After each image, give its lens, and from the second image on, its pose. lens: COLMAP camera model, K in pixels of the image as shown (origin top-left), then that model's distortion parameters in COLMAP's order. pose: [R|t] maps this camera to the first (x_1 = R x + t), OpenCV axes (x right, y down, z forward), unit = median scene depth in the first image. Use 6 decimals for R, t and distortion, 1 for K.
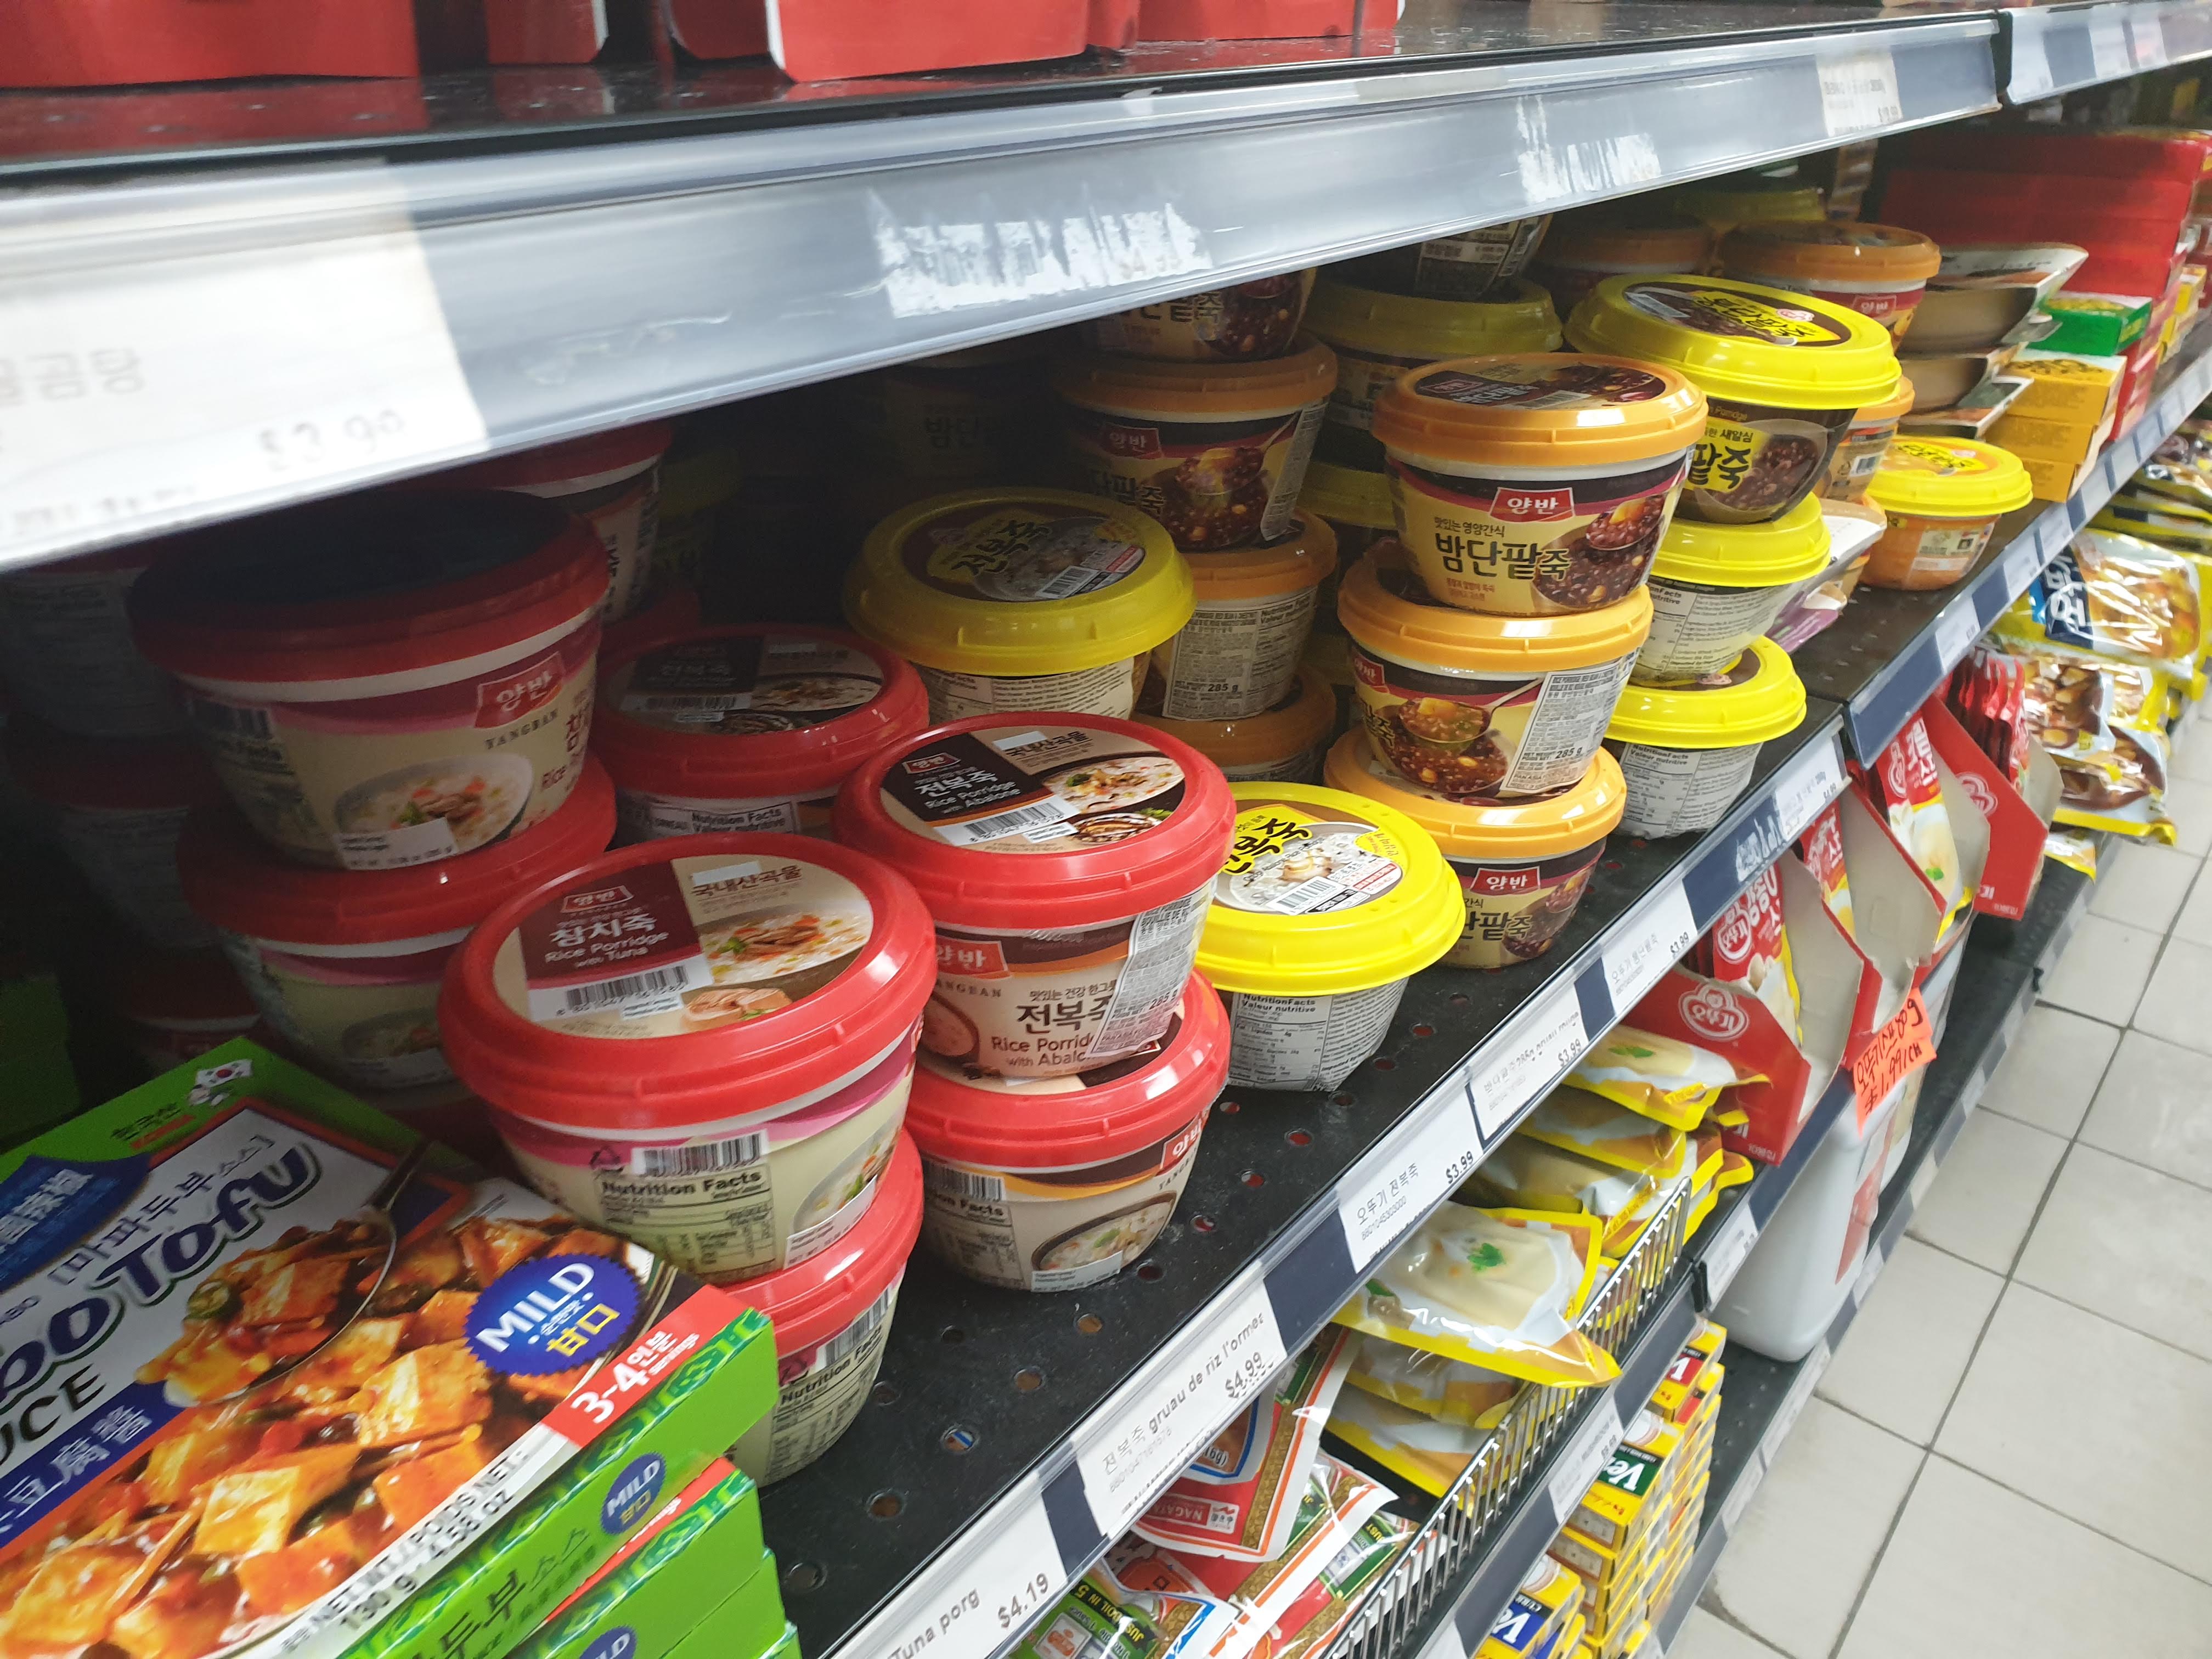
lens RADIAL K [[1685.2, 0, 1100.0], [0, 1685.2, 825.3], [0, 0, 1]] dist [0.003326, -0.008590]
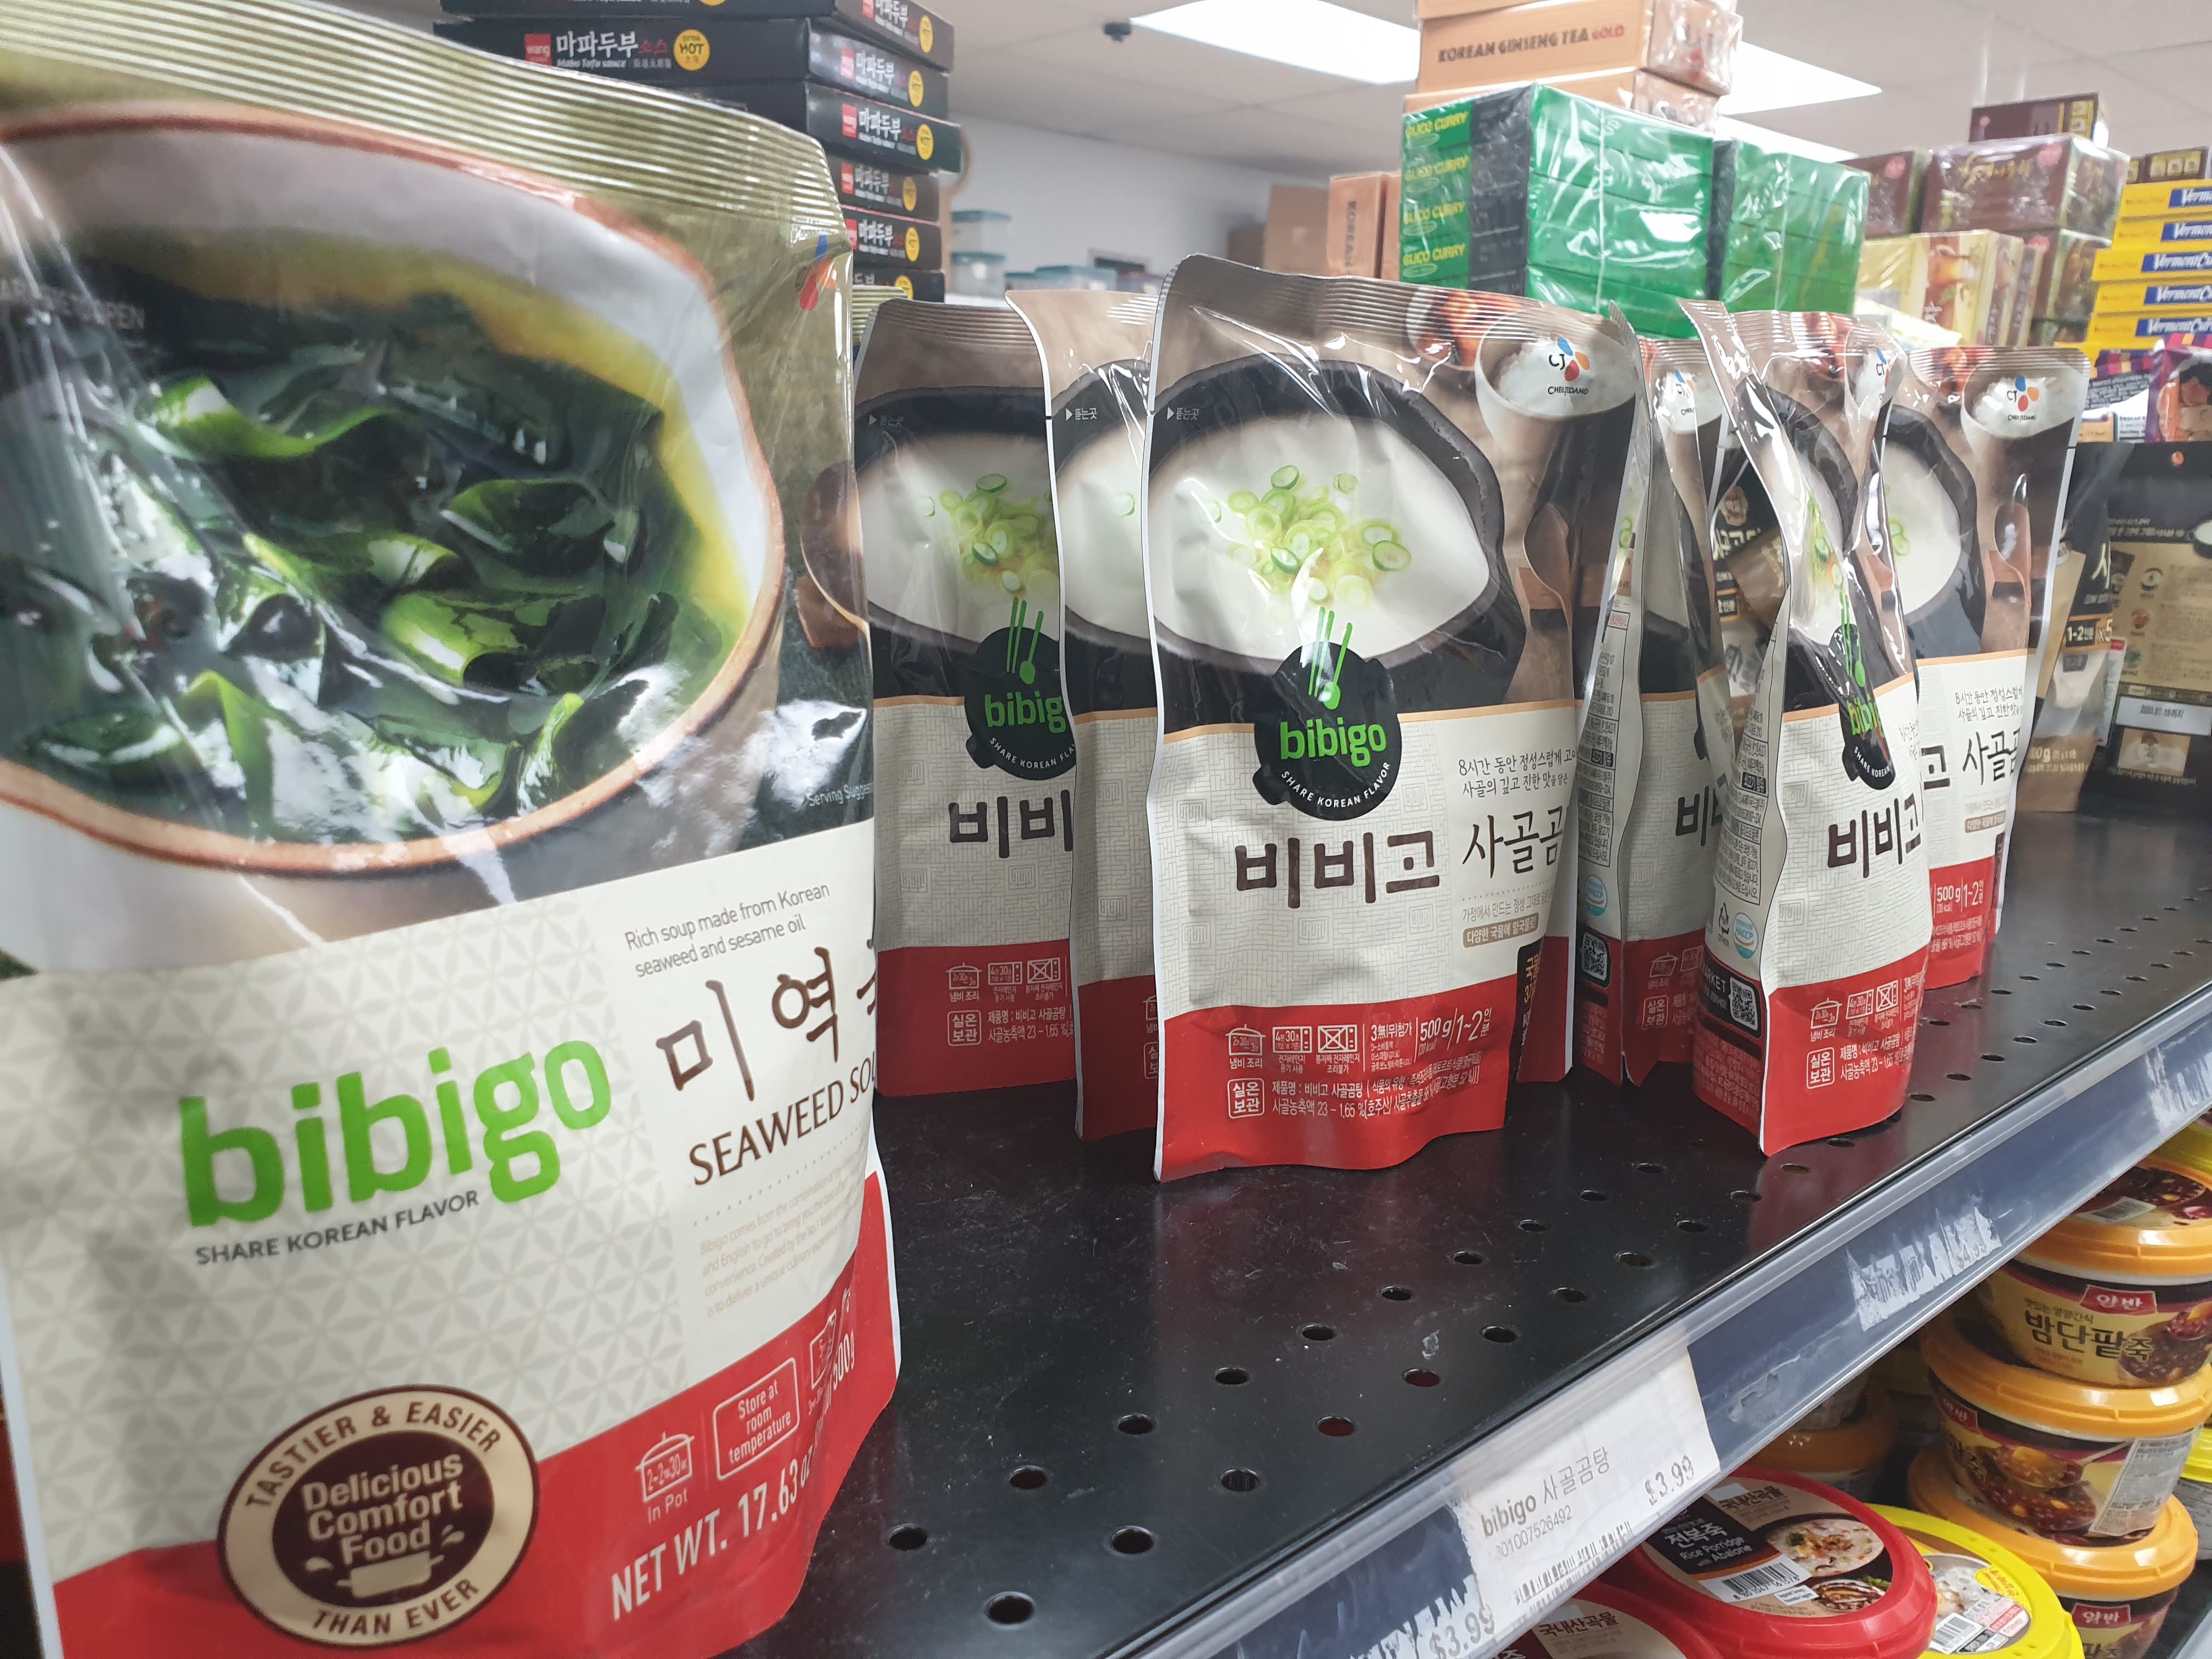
lens RADIAL K [[1685.2, 0, 1113.3], [0, 1685.2, 829.7], [0, 0, 1]] dist [0.003326, -0.008590]
pose [[0.988701, 0.025194, -0.147766, -0.289594], [-0.065373, 0.959560, -0.273810, -0.132959], [0.134892, 0.280376, 0.950365, -0.355943]]
